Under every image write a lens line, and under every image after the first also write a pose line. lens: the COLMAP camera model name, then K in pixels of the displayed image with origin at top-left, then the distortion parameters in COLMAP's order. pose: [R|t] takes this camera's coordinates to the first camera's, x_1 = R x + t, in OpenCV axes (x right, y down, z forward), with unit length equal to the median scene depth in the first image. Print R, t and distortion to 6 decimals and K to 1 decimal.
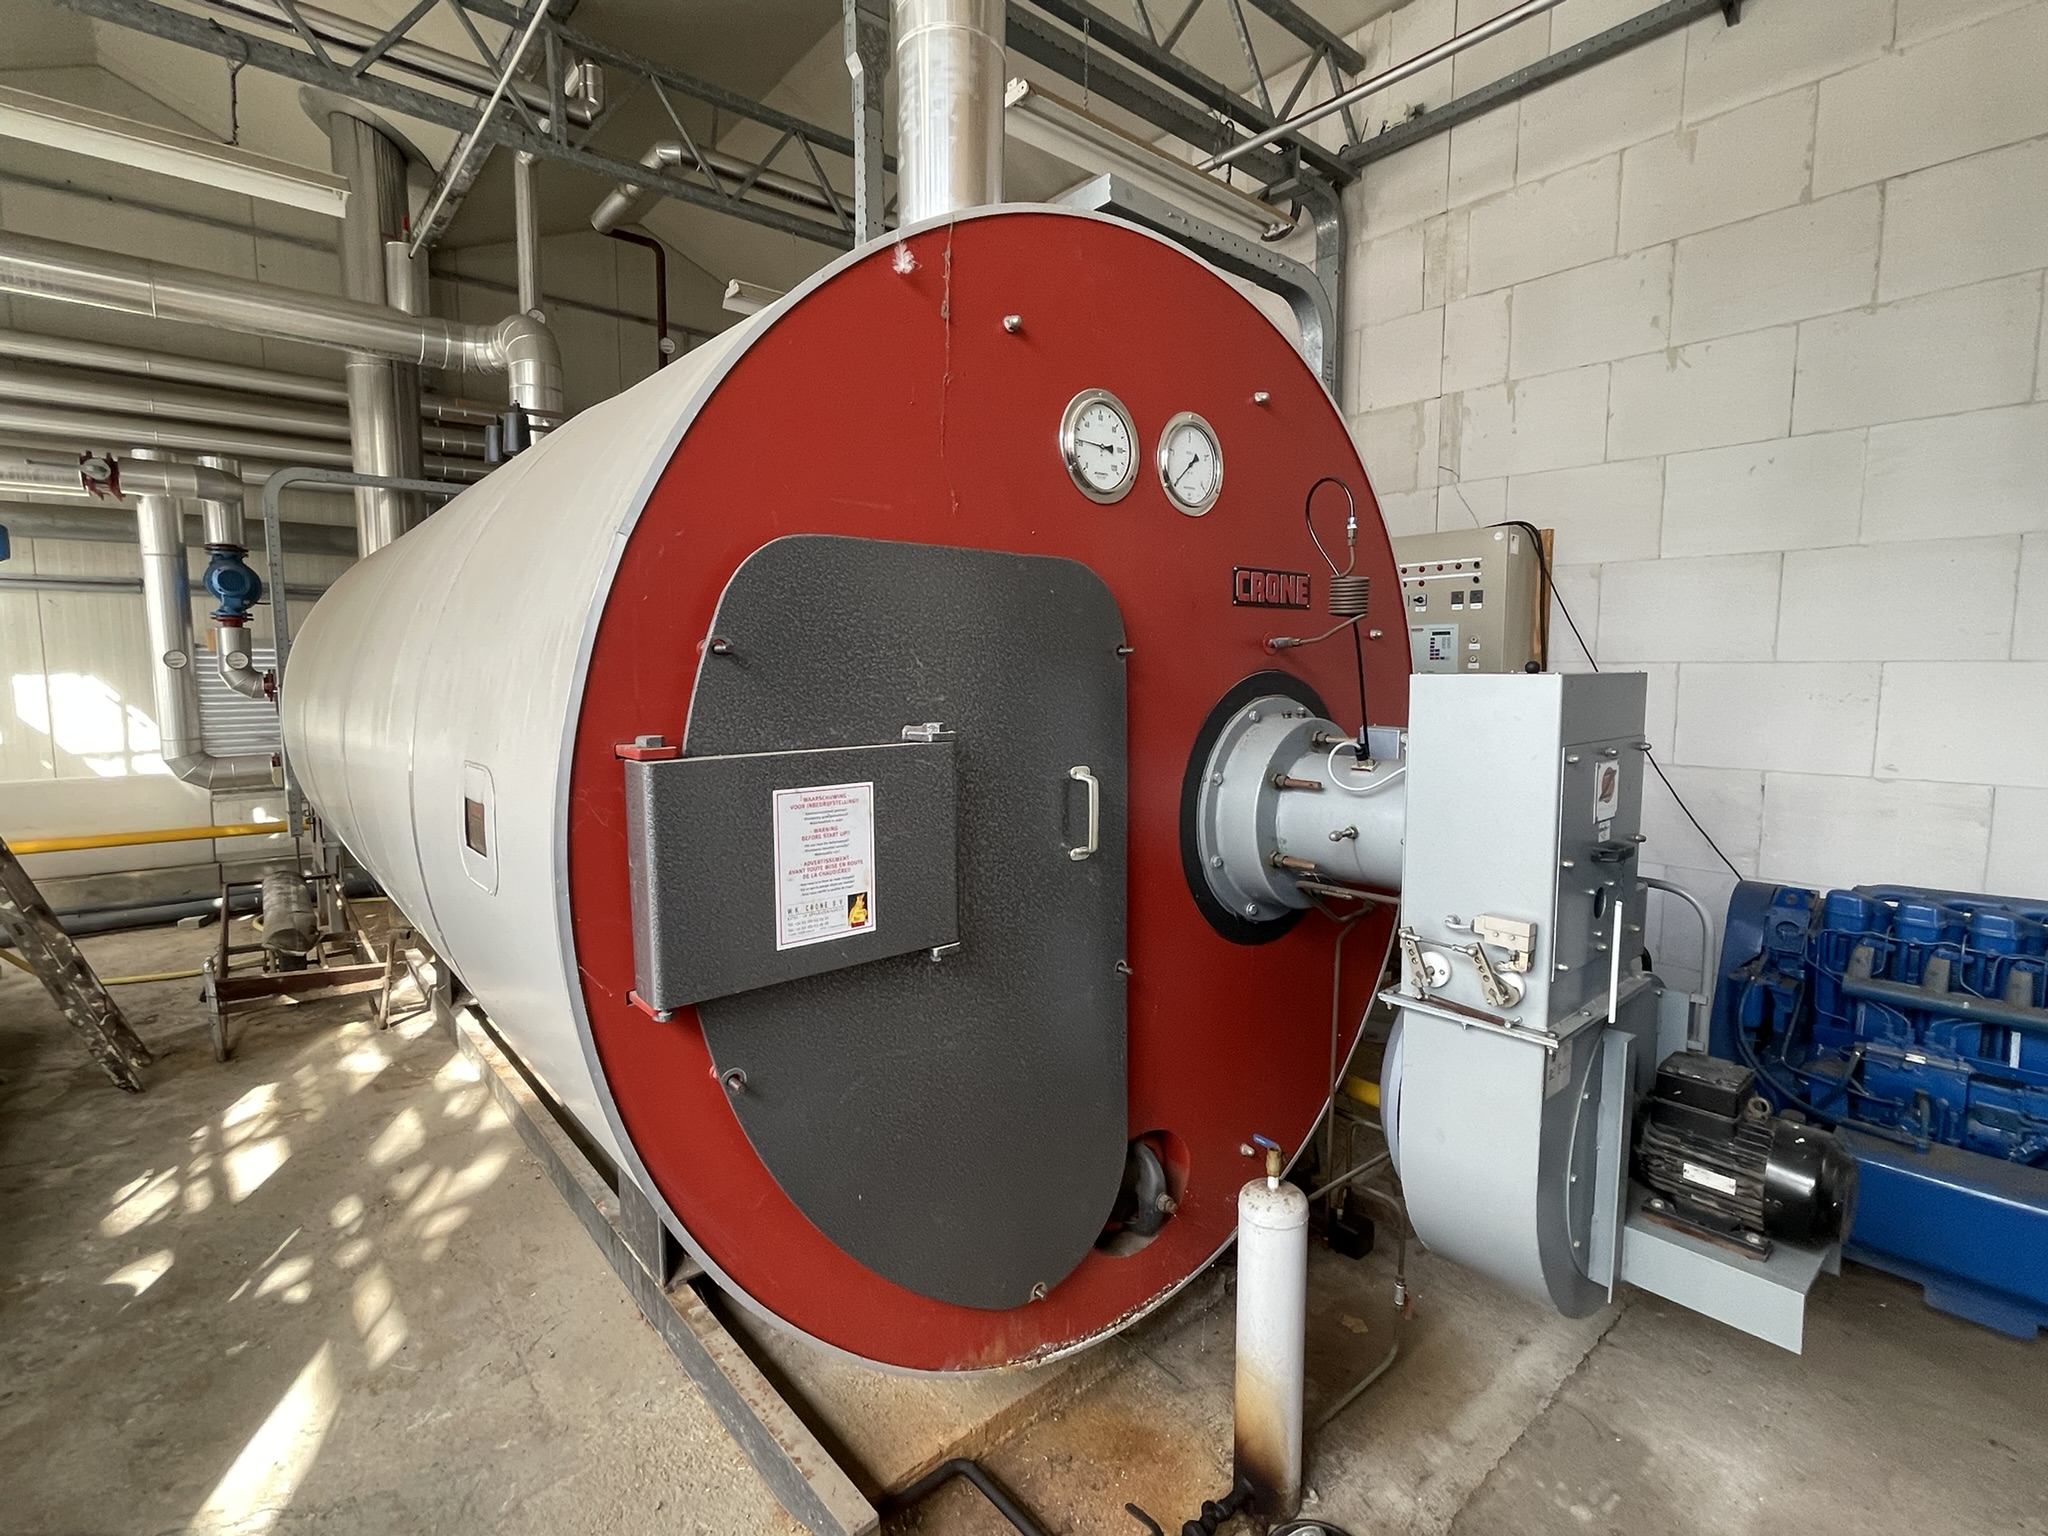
lens RADIAL K [[969.9, 0, 1032.6], [0, 969.9, 757.7], [0, 0, 1]] dist [-0.021082, 0.016391]
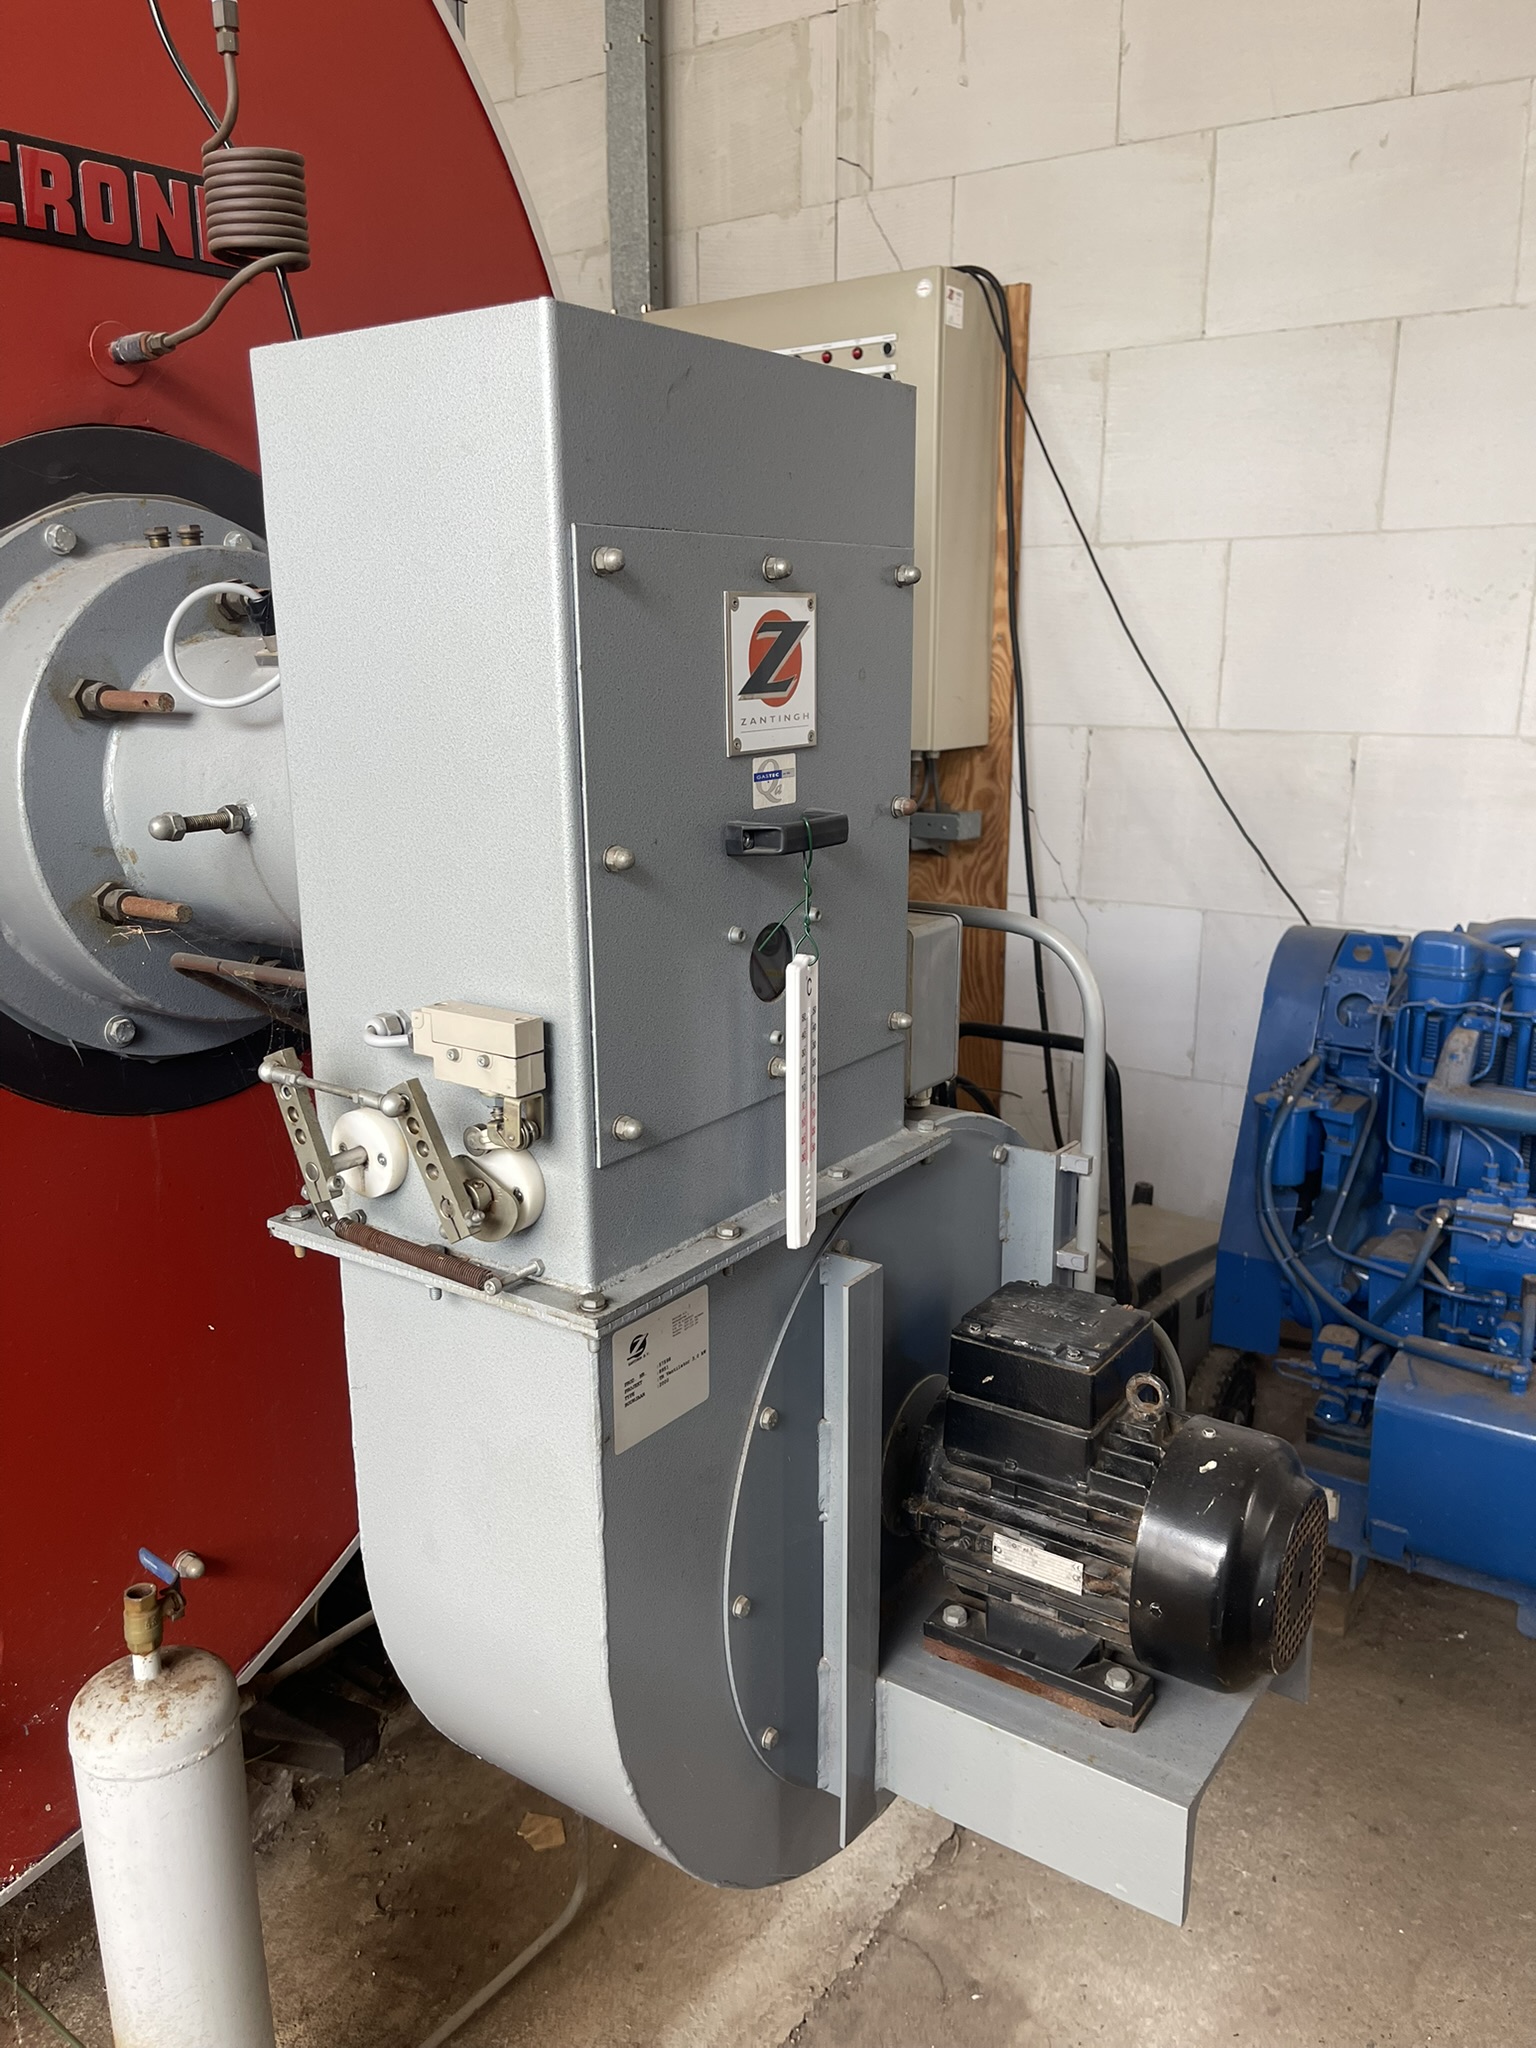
lens RADIAL K [[1547.7, 0, 768.0], [0, 1547.7, 1024.0], [0, 0, 1]] dist [0.029954, -0.027573]
pose [[0.972472, -0.059633, 0.225260, 0.344207], [0.026397, 0.988669, 0.147774, 0.063287], [-0.231520, -0.137760, 0.963027, 0.292984]]
